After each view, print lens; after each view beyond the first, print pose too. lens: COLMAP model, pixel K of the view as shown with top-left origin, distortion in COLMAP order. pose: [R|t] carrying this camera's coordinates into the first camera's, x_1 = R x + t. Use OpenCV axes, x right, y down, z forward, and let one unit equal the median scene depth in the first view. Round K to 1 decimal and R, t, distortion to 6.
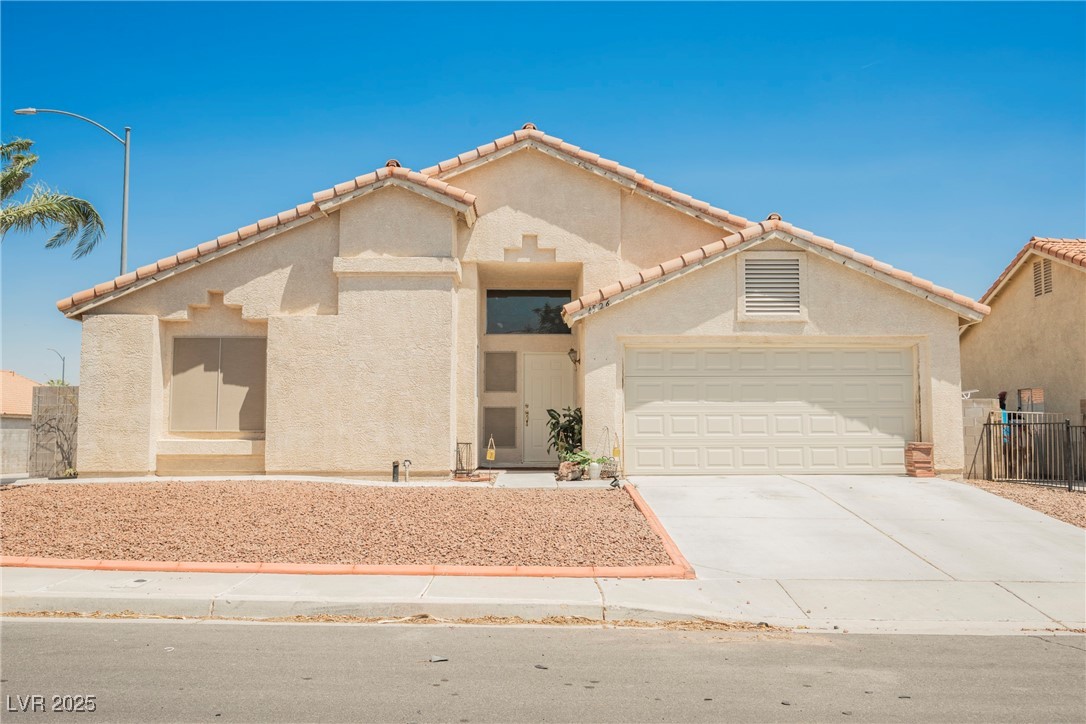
lens RADIAL K [[929.7, 0, 539.3], [0, 929.7, 357.9], [0, 0, 1]] dist [-0.006107, 0.002076]
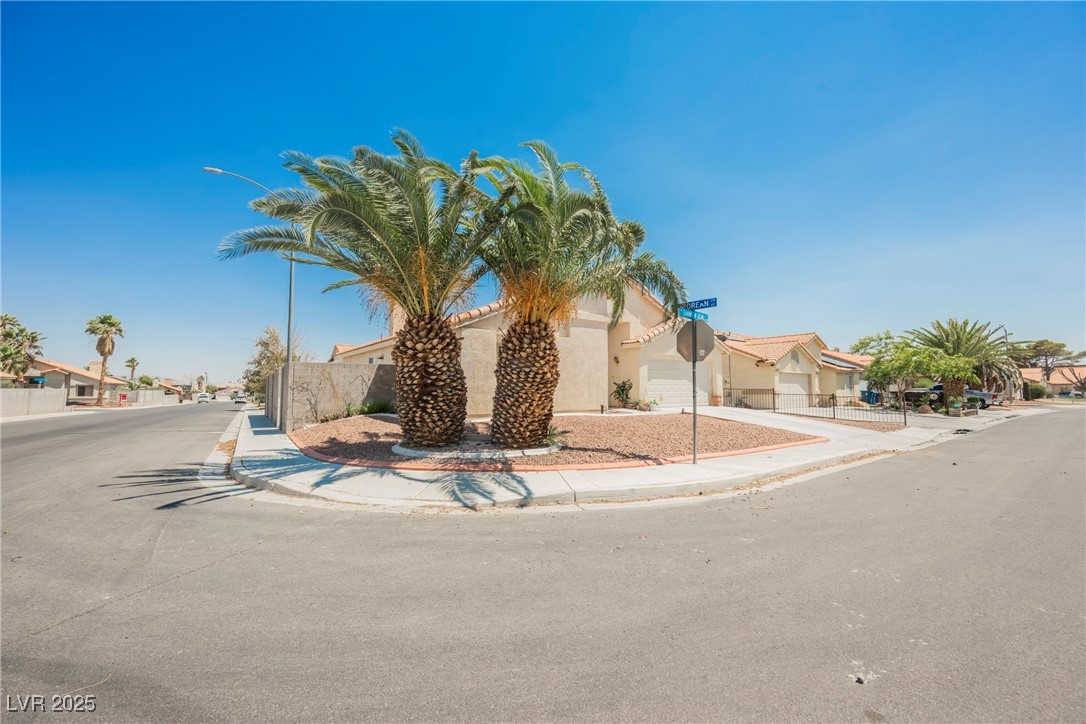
lens RADIAL K [[421.0, 0, 544.2], [0, 421.0, 361.7], [0, 0, 1]] dist [-0.001242, -0.000076]
pose [[0.804775, 0.037453, 0.592397, -0.839827], [-0.050134, 0.998730, 0.004965, 0.007477], [-0.591459, -0.033694, 0.805631, 0.249798]]
